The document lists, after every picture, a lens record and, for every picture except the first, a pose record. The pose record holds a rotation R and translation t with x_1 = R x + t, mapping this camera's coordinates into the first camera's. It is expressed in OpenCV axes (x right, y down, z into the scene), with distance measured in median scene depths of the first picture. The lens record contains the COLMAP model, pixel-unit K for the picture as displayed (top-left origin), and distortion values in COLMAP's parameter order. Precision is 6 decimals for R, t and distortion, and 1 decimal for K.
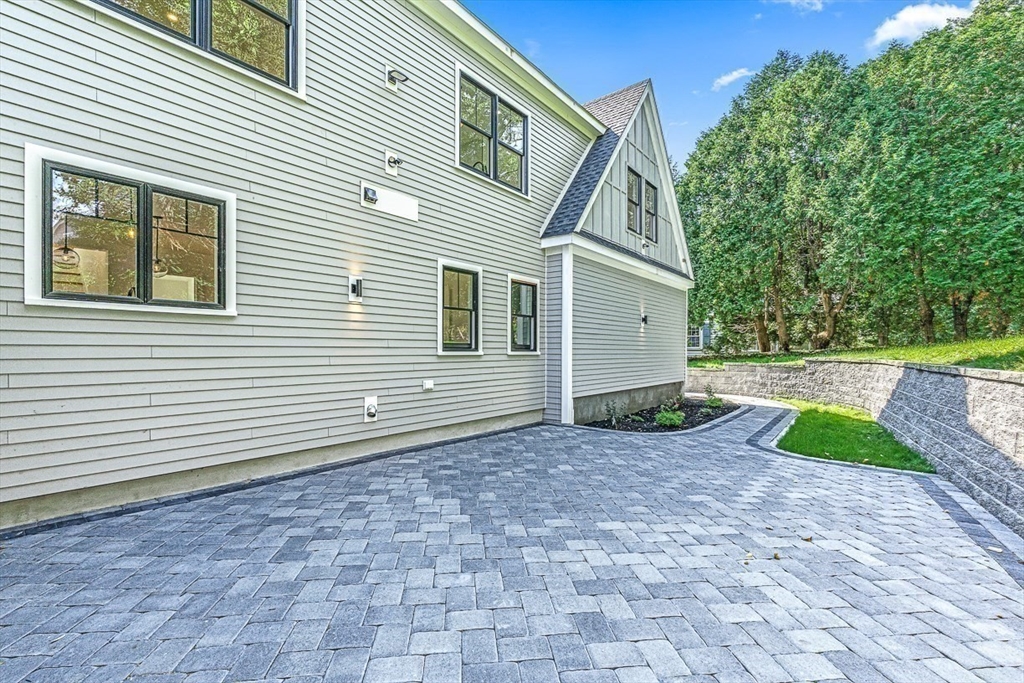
lens RADIAL K [[454.5, 0, 512.1], [0, 454.5, 348.5], [0, 0, 1]] dist [-0.001607, 0.000312]
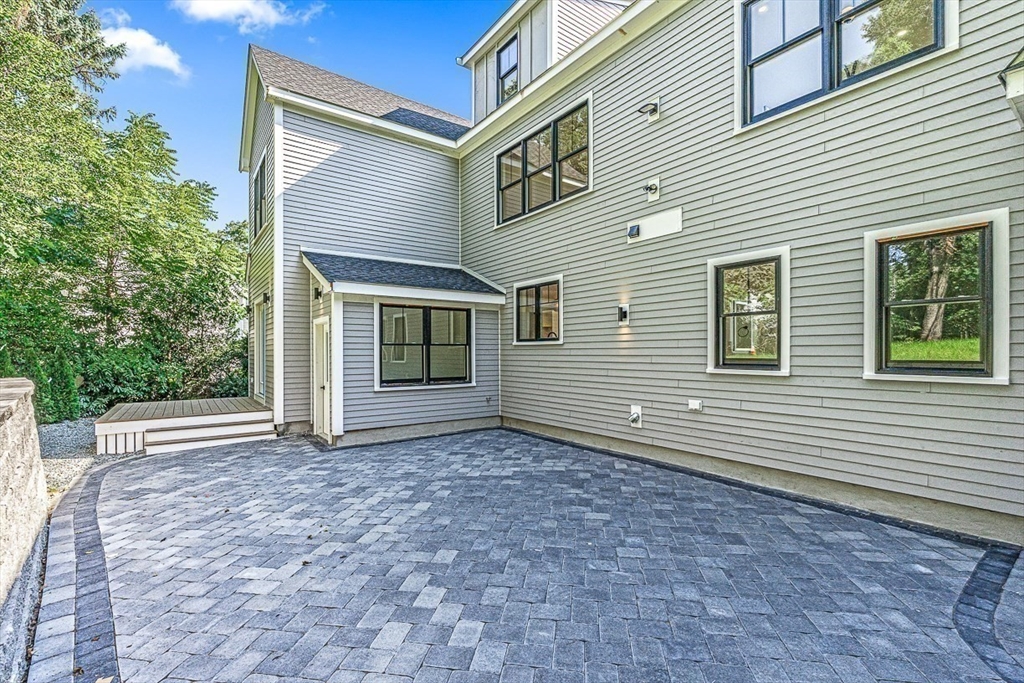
lens RADIAL K [[454.5, 0, 511.8], [0, 454.5, 351.2], [0, 0, 1]] dist [-0.001607, 0.000312]
pose [[-0.266416, -0.003039, -0.963853, 1.220708], [0.005633, 0.999973, -0.004710, -0.038948], [0.963842, -0.006685, -0.266392, 1.387034]]
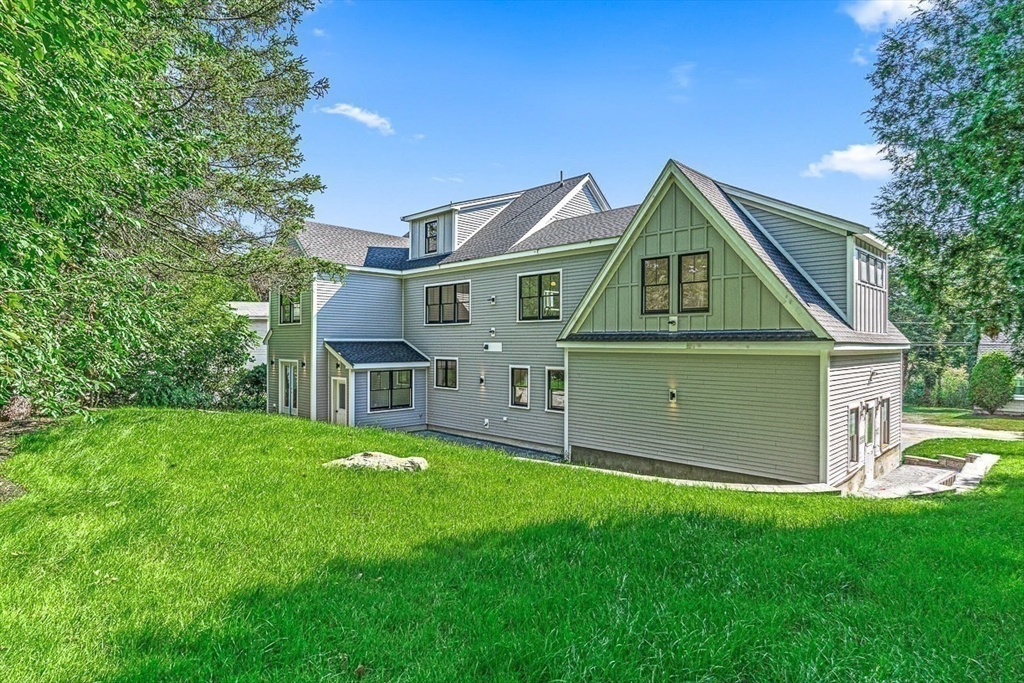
lens RADIAL K [[557.5, 0, 508.8], [0, 557.5, 340.6], [0, 0, 1]] dist [-0.001019, -0.000003]
pose [[-0.112616, -0.008100, -0.993606, 4.254270], [0.000405, 0.999966, -0.008198, -0.479977], [0.993638, -0.001325, -0.112609, 2.103404]]
